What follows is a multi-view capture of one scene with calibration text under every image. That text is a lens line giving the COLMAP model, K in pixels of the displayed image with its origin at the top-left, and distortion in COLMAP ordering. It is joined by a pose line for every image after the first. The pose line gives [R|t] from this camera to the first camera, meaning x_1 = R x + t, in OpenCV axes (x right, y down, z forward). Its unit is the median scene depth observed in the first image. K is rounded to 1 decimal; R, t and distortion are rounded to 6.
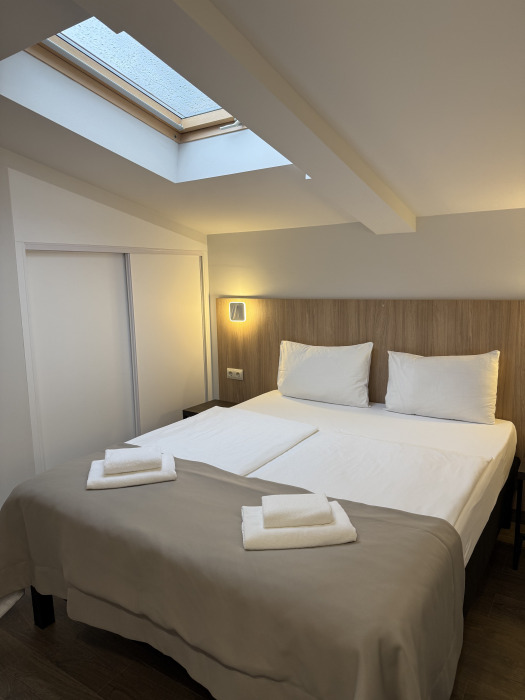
lens RADIAL K [[489.3, 0, 262.5], [0, 489.3, 350.0], [0, 0, 1]] dist [0.083971, -0.125956]
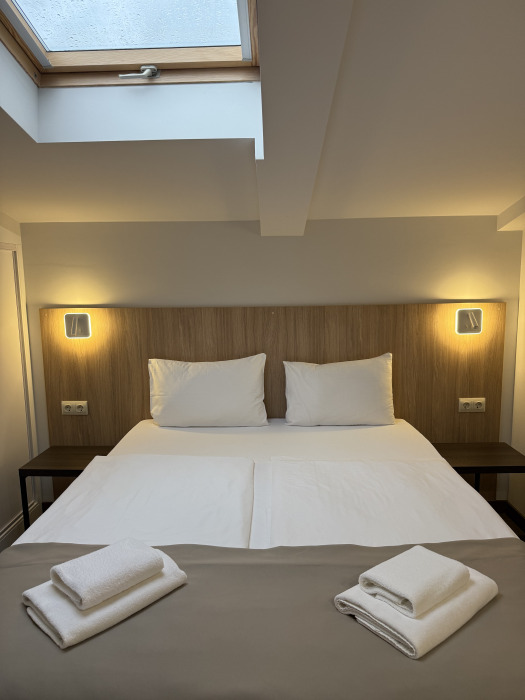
lens RADIAL K [[490.9, 0, 262.5], [0, 490.9, 350.0], [0, 0, 1]] dist [0.092102, -0.125712]
pose [[0.838995, -0.069976, 0.539621, -0.274092], [0.076603, 0.997010, 0.010186, -0.031823], [-0.538720, 0.032790, 0.841846, 0.233749]]
